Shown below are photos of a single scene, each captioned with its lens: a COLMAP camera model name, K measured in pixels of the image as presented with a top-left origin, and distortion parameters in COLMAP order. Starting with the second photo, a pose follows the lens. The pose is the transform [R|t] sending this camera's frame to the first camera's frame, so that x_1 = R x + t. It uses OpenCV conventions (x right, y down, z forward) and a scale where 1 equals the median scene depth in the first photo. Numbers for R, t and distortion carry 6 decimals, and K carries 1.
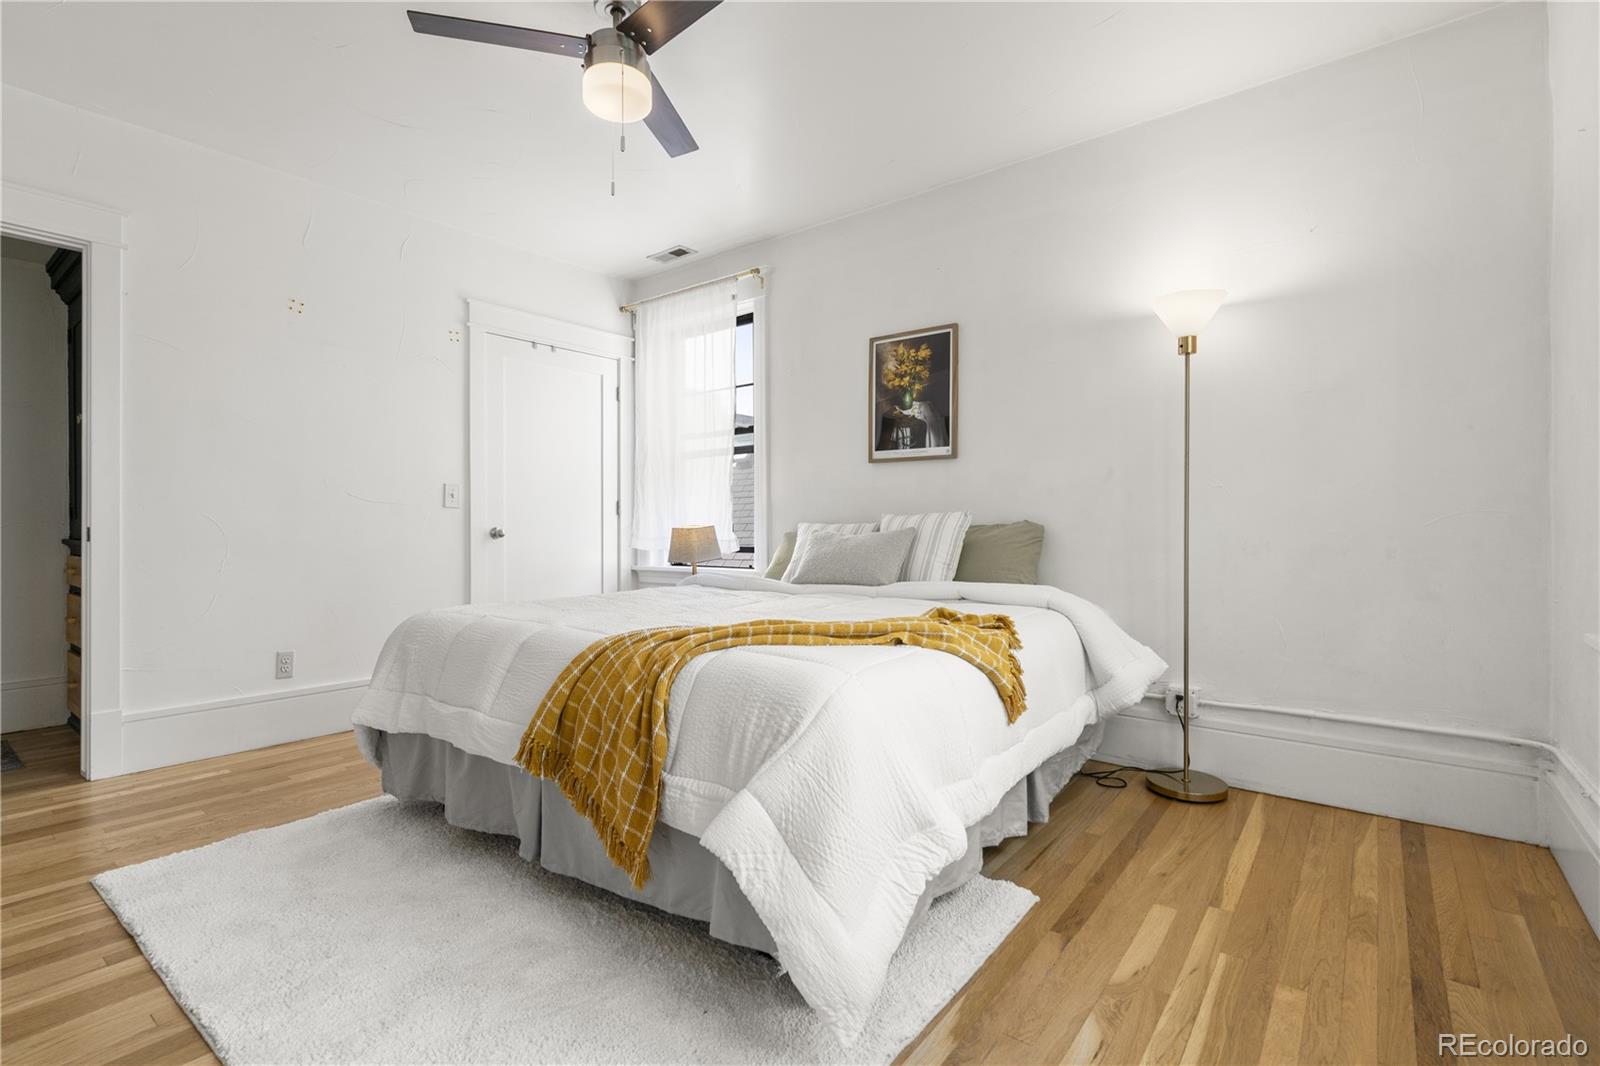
lens RADIAL K [[746.1, 0, 793.0], [0, 746.1, 534.2], [0, 0, 1]] dist [-0.001248, -0.000041]
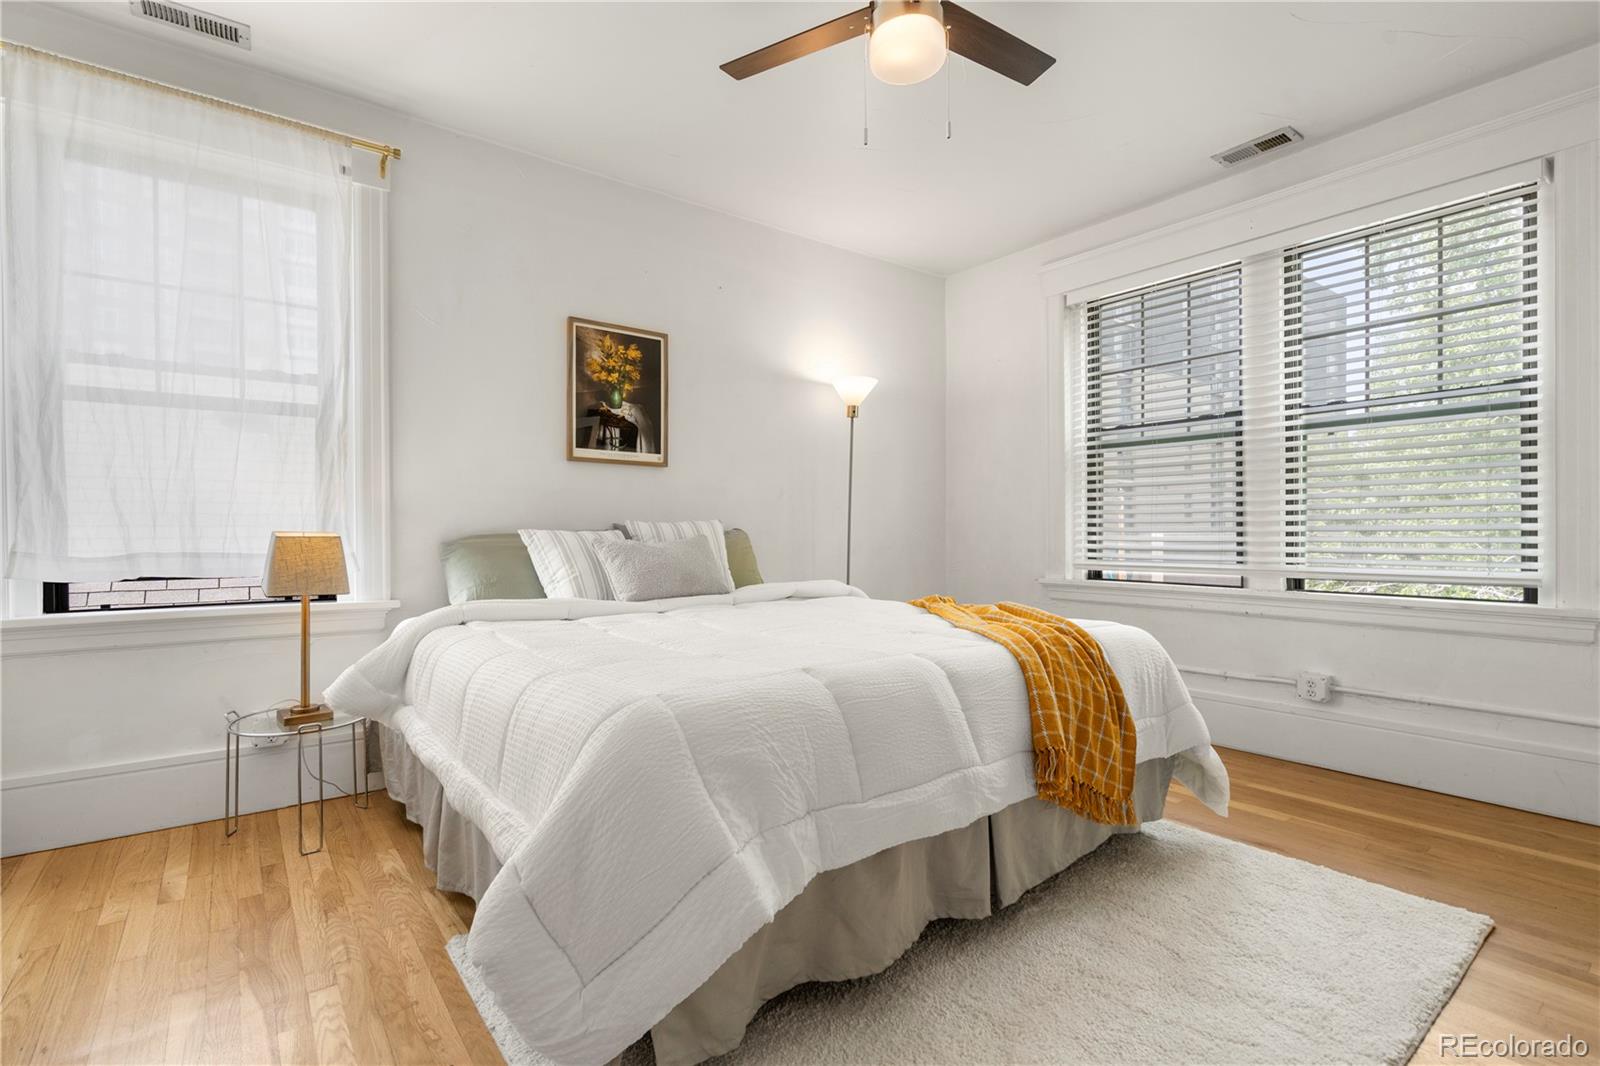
lens RADIAL K [[742.2, 0, 794.3], [0, 742.2, 544.9], [0, 0, 1]] dist [-0.003044, 0.000408]
pose [[0.250248, -0.014528, 0.968073, -0.691213], [0.010301, 0.999871, 0.012342, -0.005633], [-0.968127, 0.006883, 0.250365, 0.553689]]
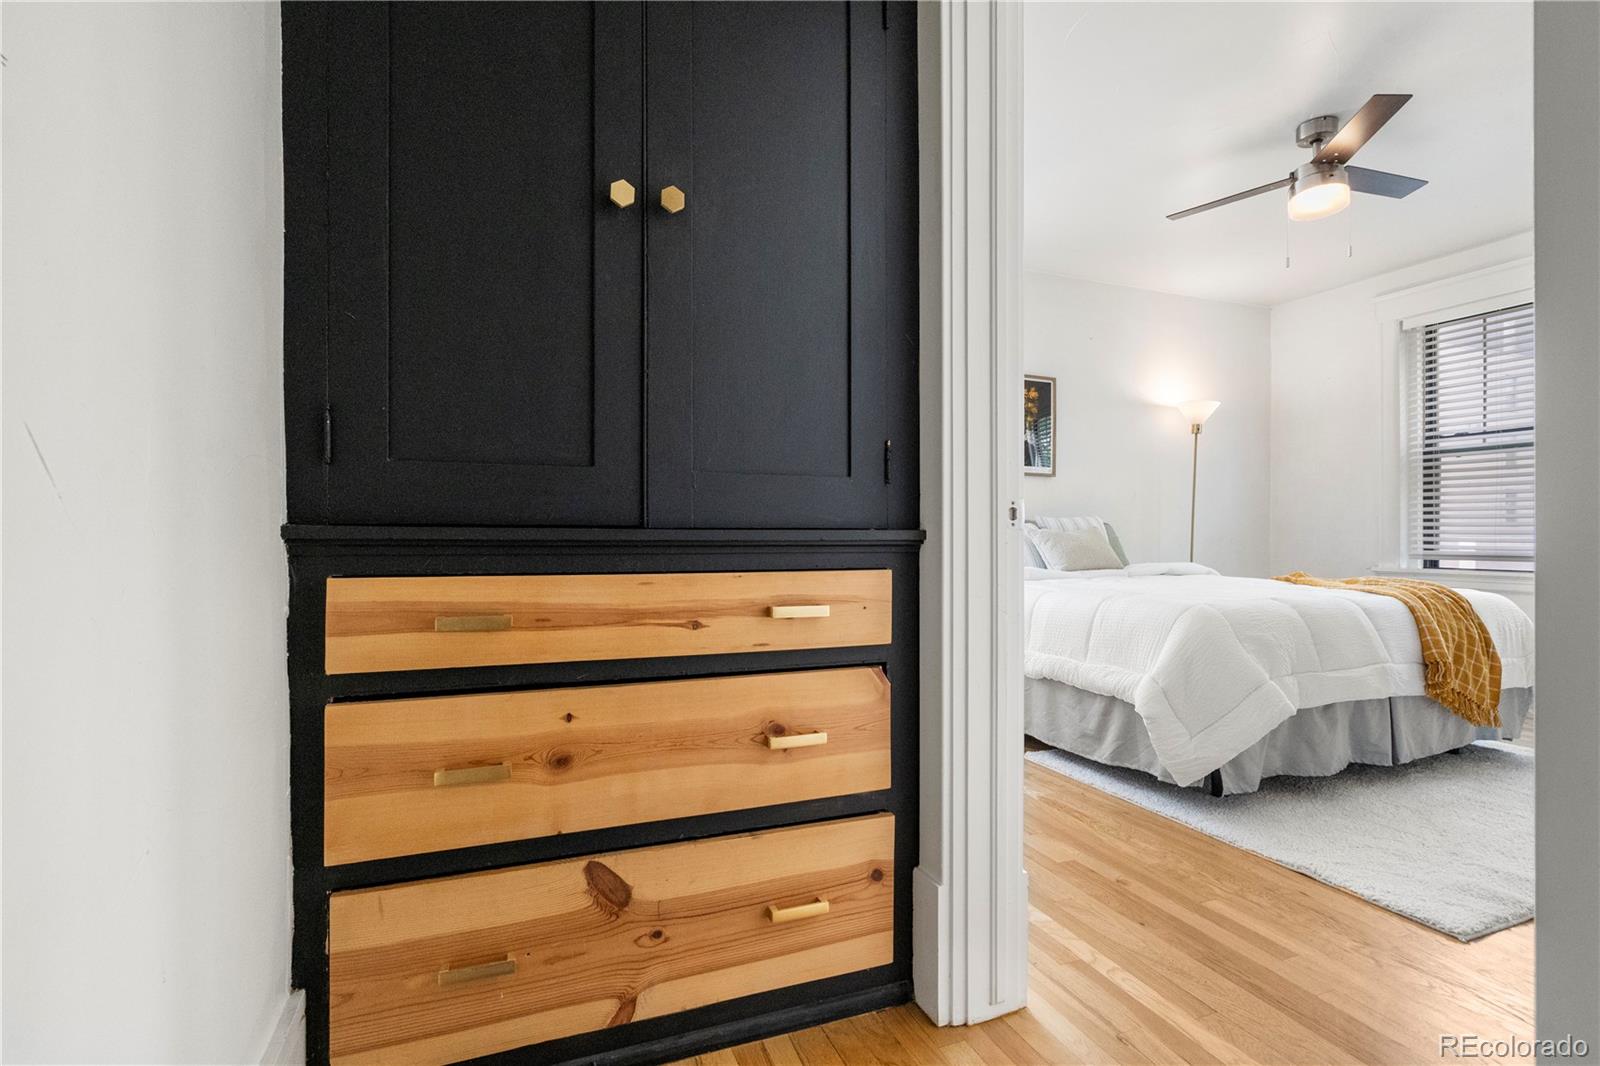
lens RADIAL K [[745.3, 0, 796.9], [0, 745.3, 539.8], [0, 0, 1]] dist [0.009525, 0.000813]
pose [[0.498116, -0.001912, 0.867108, -1.154533], [0.003064, 0.999995, 0.000445, 0.011874], [-0.867105, 0.002435, 0.498120, 0.696645]]
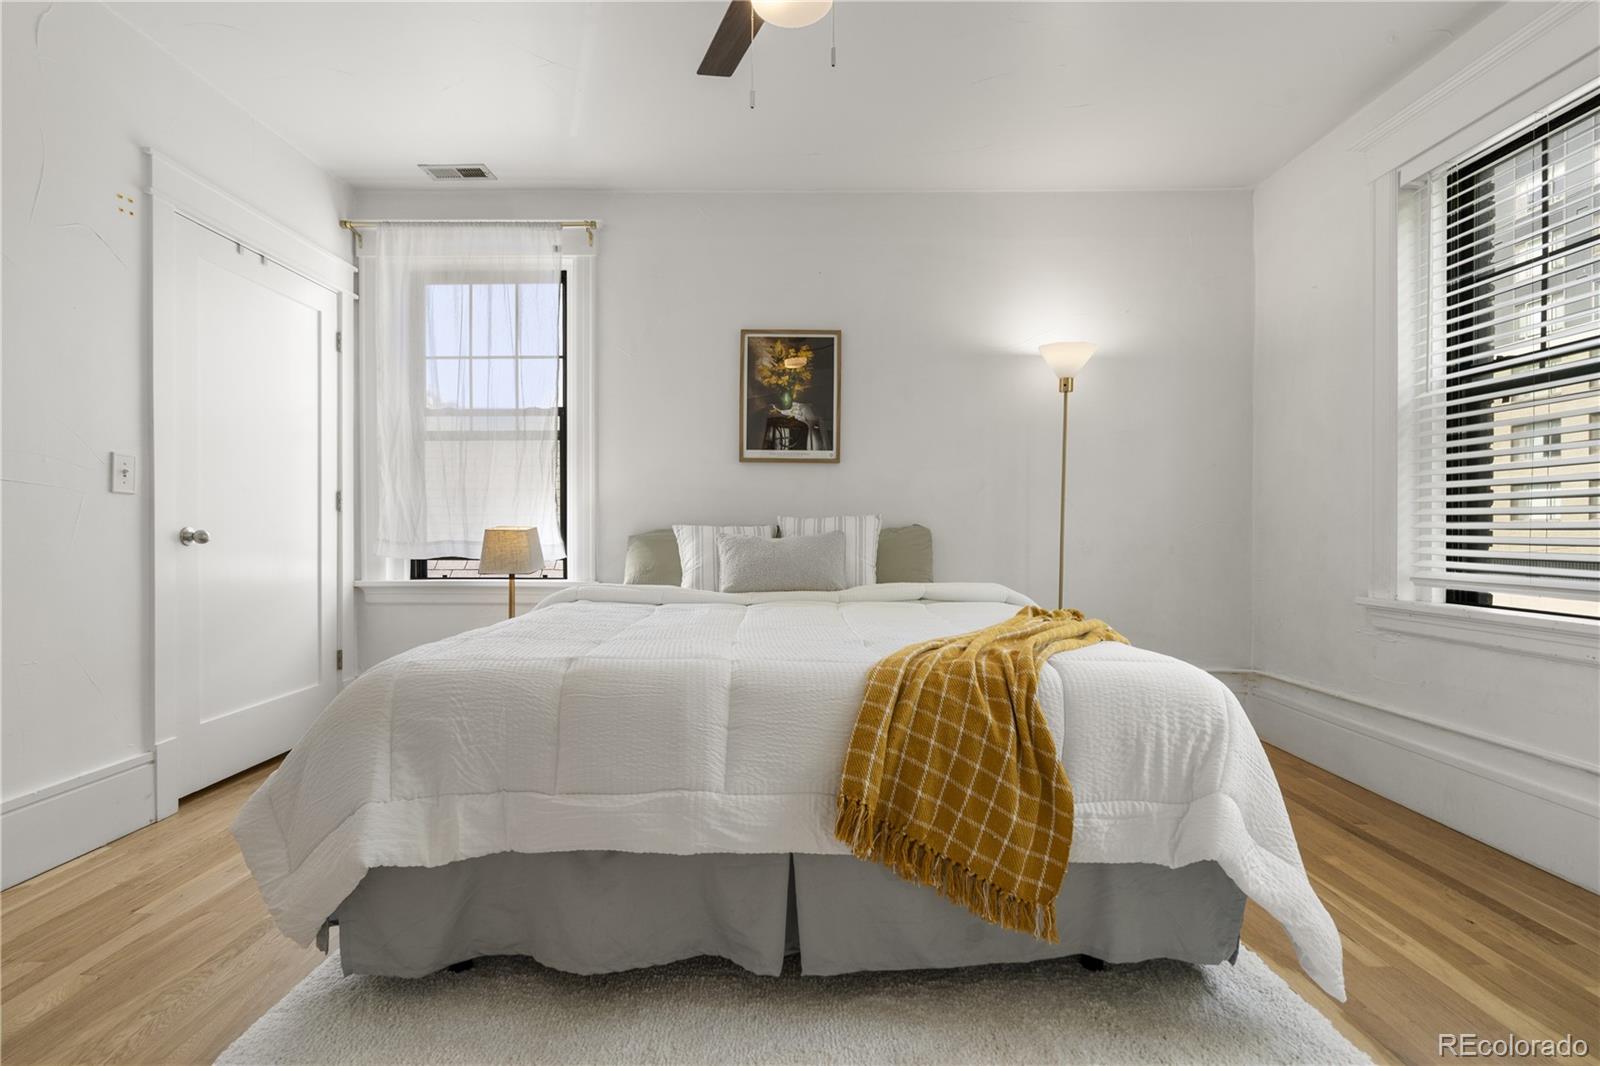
lens RADIAL K [[742.2, 0, 794.3], [0, 742.2, 544.9], [0, 0, 1]] dist [-0.003044, 0.000408]
pose [[0.788396, -0.007509, 0.615122, -0.437931], [0.001300, 0.999944, 0.010540, 0.000011], [-0.615167, -0.007510, 0.788361, 0.225203]]
